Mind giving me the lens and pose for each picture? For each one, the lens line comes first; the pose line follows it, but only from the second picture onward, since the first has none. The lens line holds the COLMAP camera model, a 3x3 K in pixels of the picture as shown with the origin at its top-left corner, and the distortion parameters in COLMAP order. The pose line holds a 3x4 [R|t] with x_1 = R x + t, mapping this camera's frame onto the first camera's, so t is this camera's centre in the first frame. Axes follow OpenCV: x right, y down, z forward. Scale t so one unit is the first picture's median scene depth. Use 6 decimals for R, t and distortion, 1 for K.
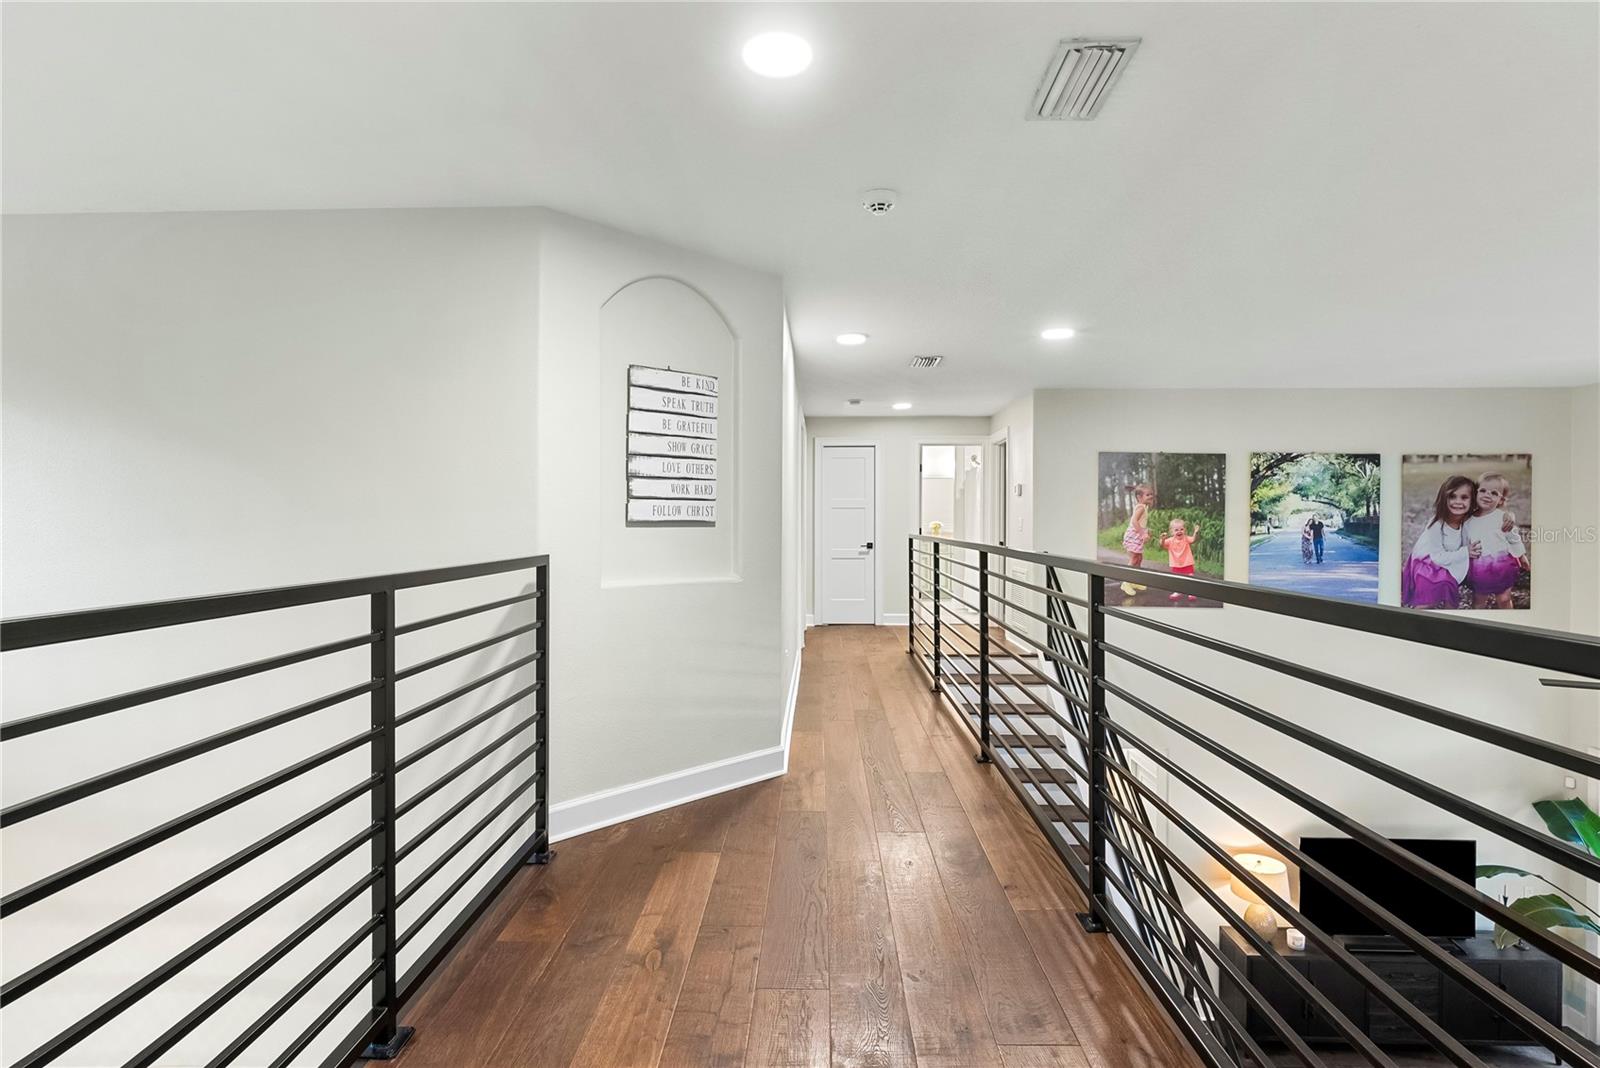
lens RADIAL K [[771.9, 0, 795.7], [0, 771.9, 520.8], [0, 0, 1]] dist [-0.000017, 0.000033]
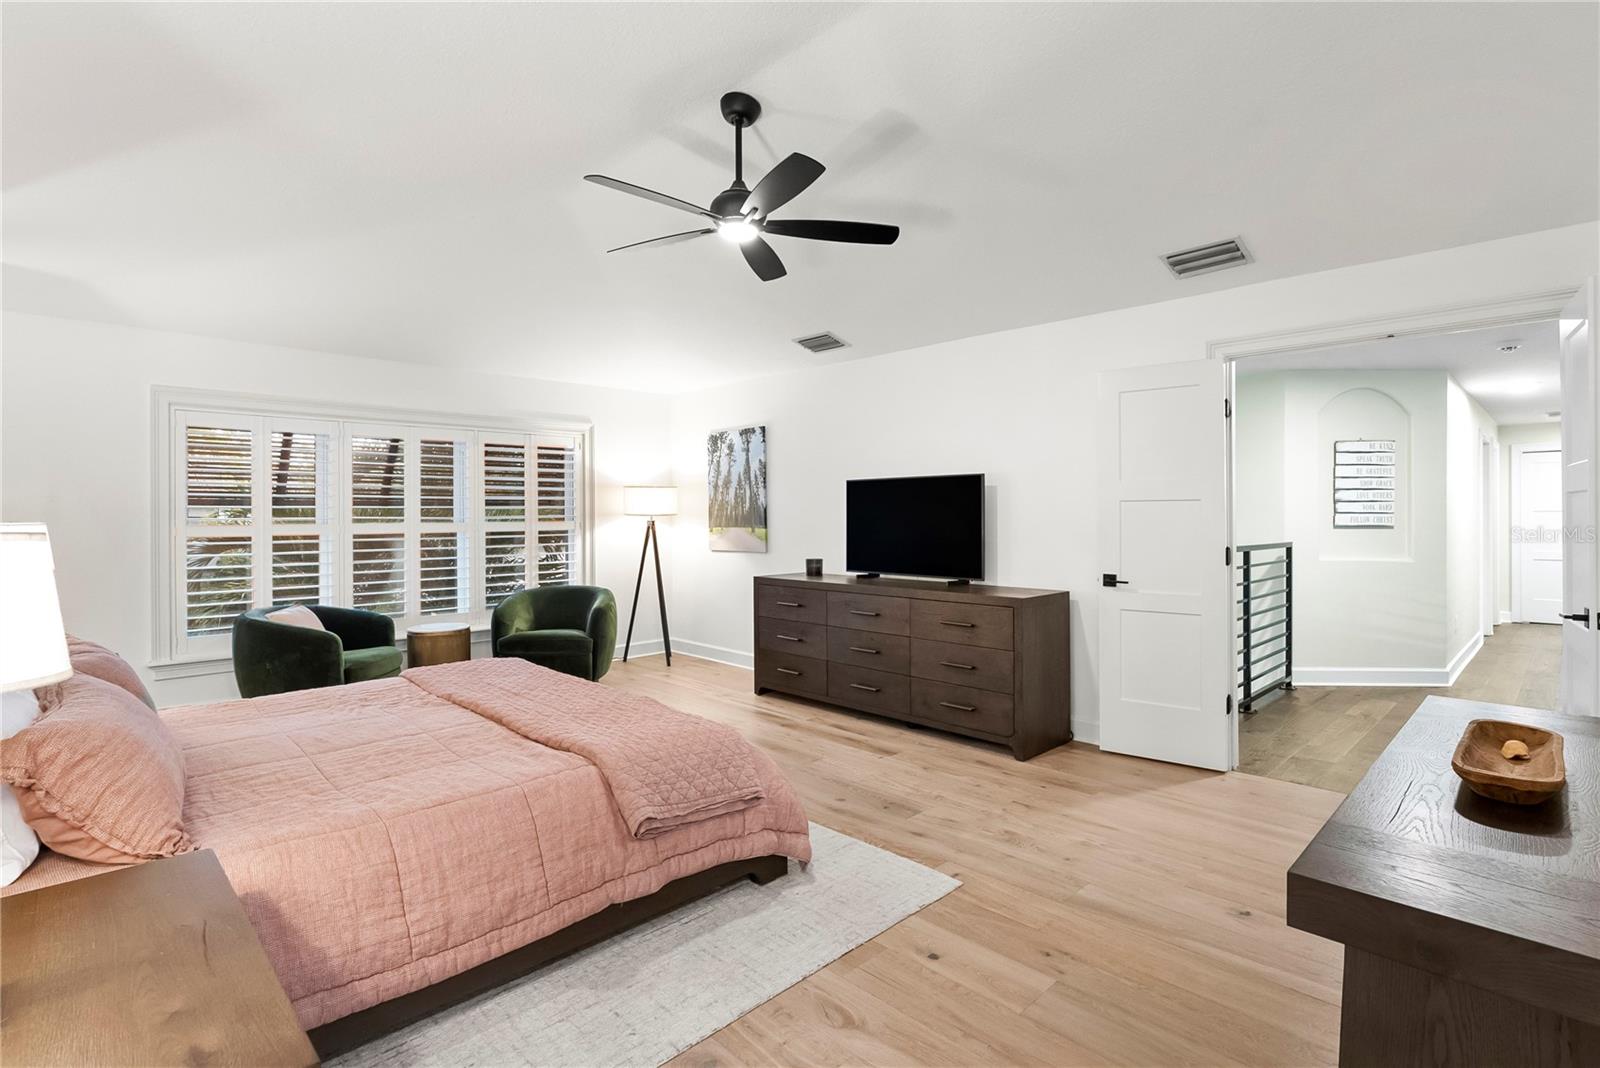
lens RADIAL K [[771.9, 0, 795.7], [0, 771.9, 520.8], [0, 0, 1]] dist [-0.000017, 0.000033]
pose [[0.726872, -0.000870, -0.686772, 0.114672], [0.000085, 0.999999, -0.001177, -0.008877], [0.686772, 0.000797, 0.726872, -1.232403]]
